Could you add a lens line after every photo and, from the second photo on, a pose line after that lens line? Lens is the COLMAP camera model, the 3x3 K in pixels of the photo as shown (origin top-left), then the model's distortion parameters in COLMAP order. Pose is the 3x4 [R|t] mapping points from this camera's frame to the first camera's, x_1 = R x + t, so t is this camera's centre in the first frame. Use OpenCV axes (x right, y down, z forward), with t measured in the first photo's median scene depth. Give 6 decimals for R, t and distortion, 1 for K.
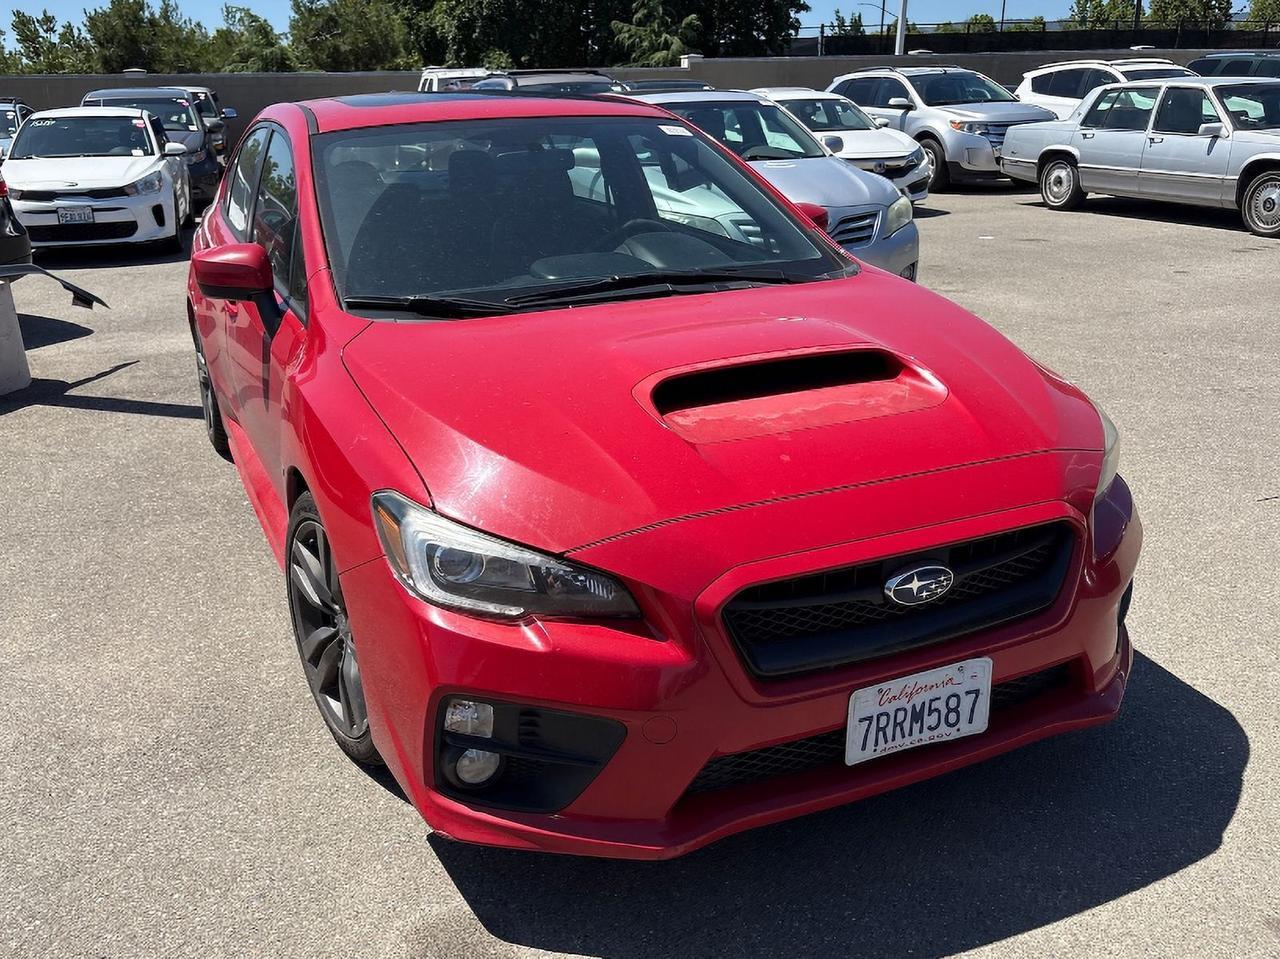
lens RADIAL K [[1247.0, 0, 640.0], [0, 1247.0, 479.5], [0, 0, 1]] dist [-0.011331, 0.003684]
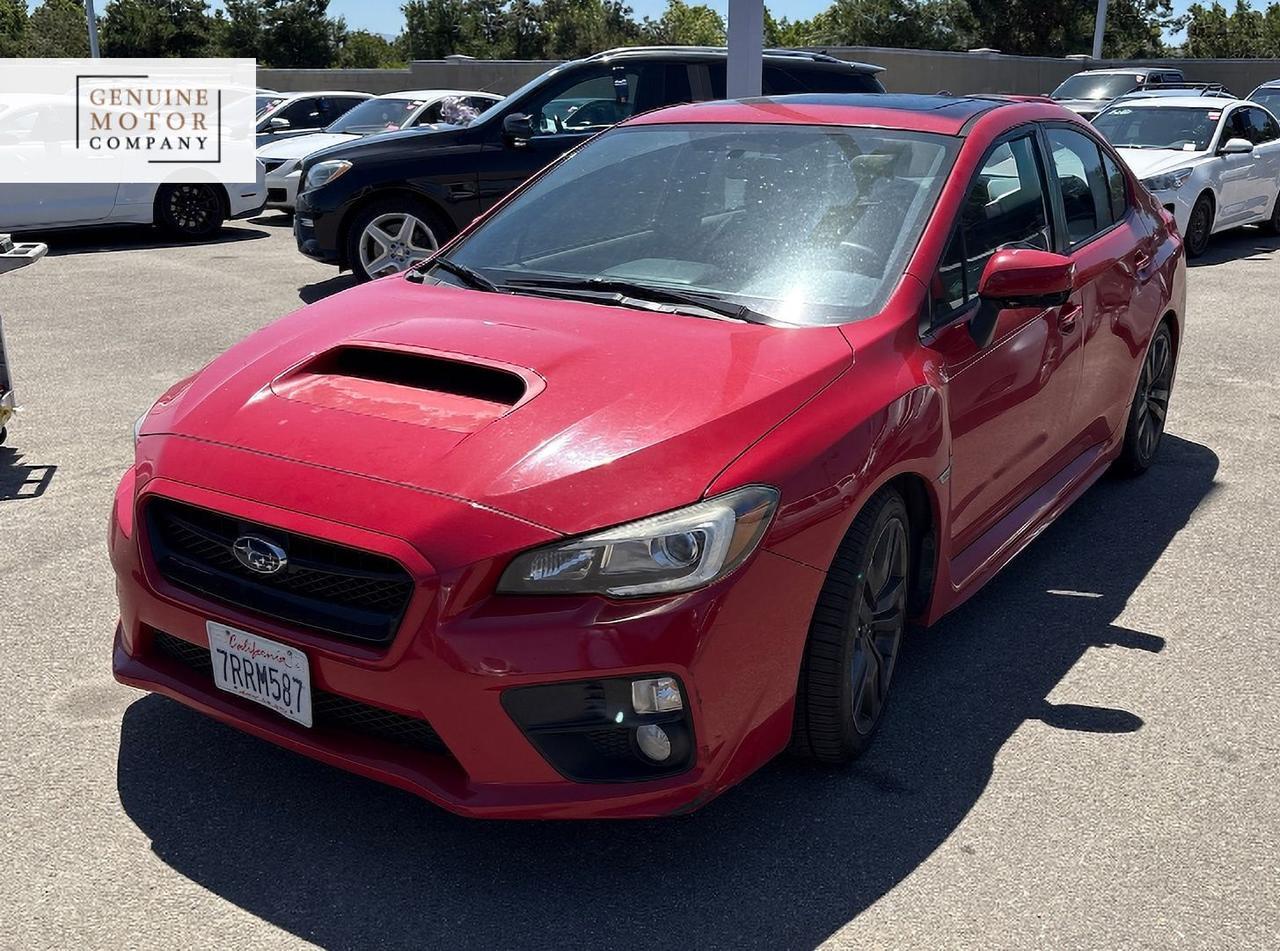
lens RADIAL K [[1339.2, 0, 640.0], [0, 1339.2, 475.5], [0, 0, 1]] dist [0.055978, 0.006499]
pose [[0.495713, 0.266036, -0.826737, 1.305113], [-0.277858, 0.950476, 0.139250, -0.231914], [0.822839, 0.160687, 0.545083, 0.597369]]
